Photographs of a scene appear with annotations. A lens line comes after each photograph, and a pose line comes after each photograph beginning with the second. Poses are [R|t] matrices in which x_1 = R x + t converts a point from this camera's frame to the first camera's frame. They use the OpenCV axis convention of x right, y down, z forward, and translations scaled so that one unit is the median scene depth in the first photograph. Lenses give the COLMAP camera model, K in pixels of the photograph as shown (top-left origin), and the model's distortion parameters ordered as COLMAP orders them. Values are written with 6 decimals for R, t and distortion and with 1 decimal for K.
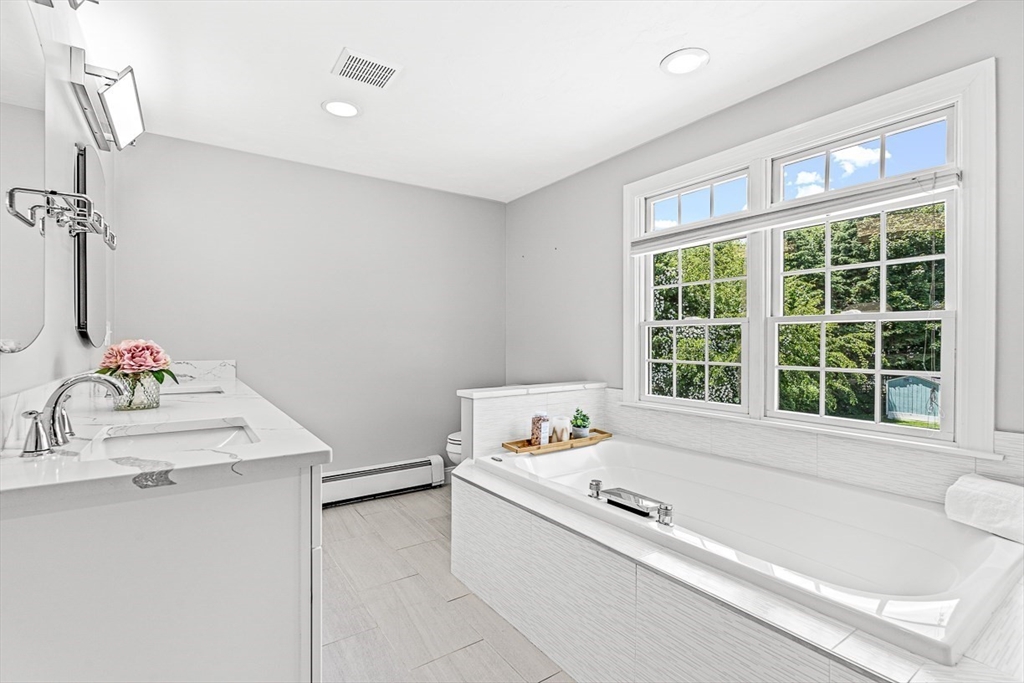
lens RADIAL K [[495.2, 0, 514.9], [0, 495.2, 341.9], [0, 0, 1]] dist [0.003996, -0.001525]
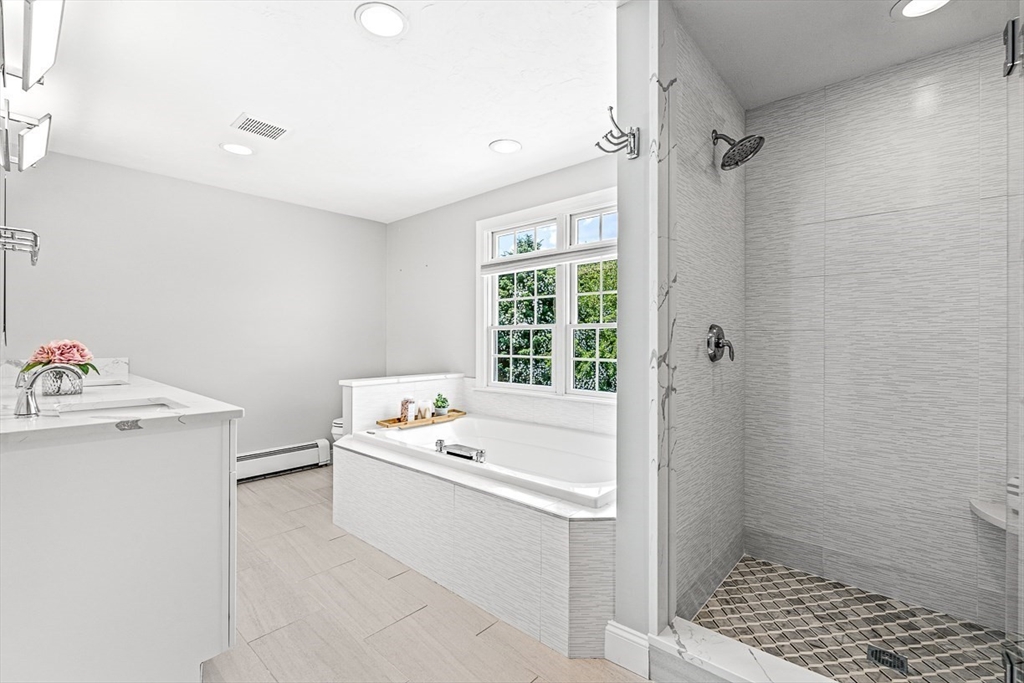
lens RADIAL K [[457.3, 0, 515.3], [0, 457.3, 339.3], [0, 0, 1]] dist [-0.001963, 0.000045]
pose [[0.973084, 0.001766, 0.230445, 0.051107], [-0.000777, 0.999990, -0.004385, -0.001009], [-0.230450, 0.004088, 0.973076, -0.229382]]
